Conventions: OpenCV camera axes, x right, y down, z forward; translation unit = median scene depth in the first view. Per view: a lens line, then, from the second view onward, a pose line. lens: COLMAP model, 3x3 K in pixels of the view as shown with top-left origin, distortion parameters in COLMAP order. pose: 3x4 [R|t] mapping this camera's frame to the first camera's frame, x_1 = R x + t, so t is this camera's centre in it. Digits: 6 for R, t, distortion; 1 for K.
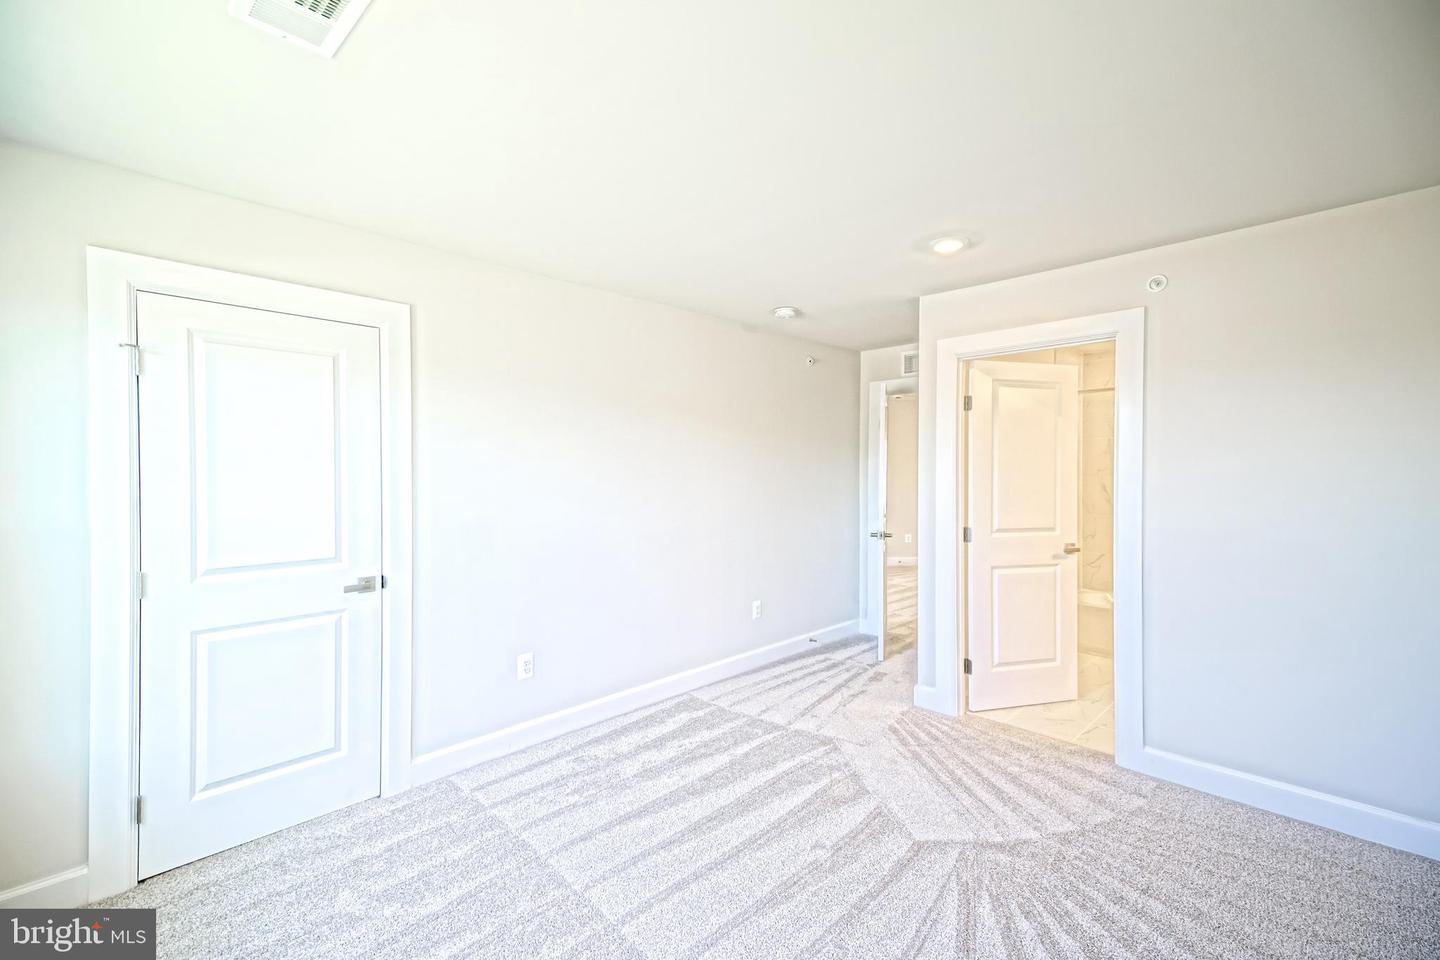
lens RADIAL K [[634.2, 0, 722.5], [0, 634.2, 479.1], [0, 0, 1]] dist [0.033211, -0.000027]
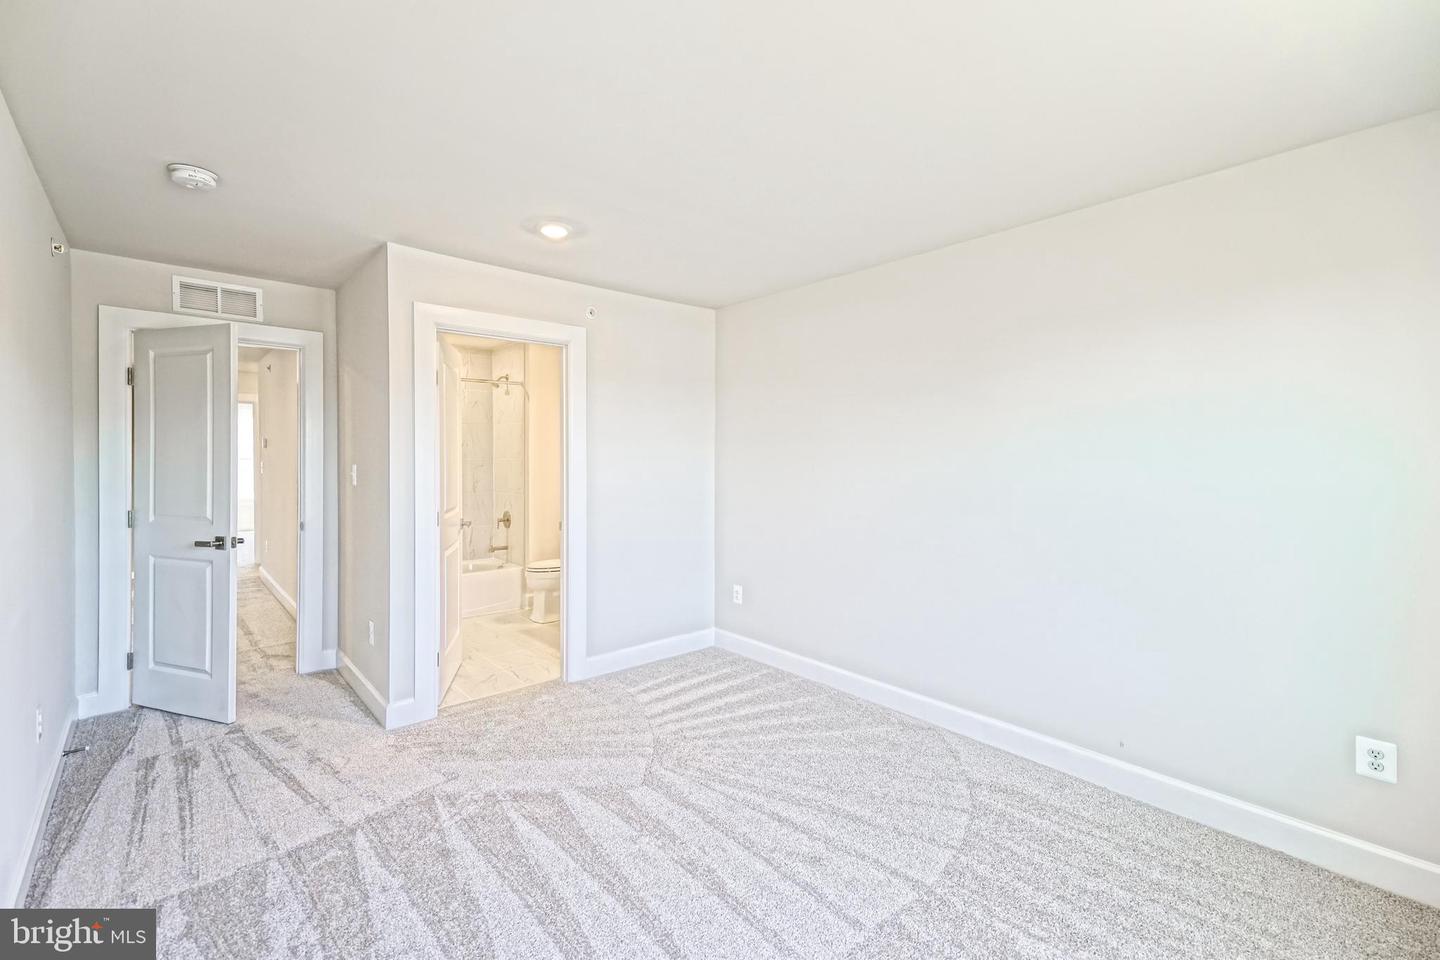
lens RADIAL K [[634.2, 0, 706.4], [0, 634.2, 465.8], [0, 0, 1]] dist [0.033211, -0.000027]
pose [[0.086273, -0.016047, 0.996142, -0.499887], [0.012518, 0.999809, 0.015022, 0.001102], [-0.996193, 0.011174, 0.086457, 0.512839]]
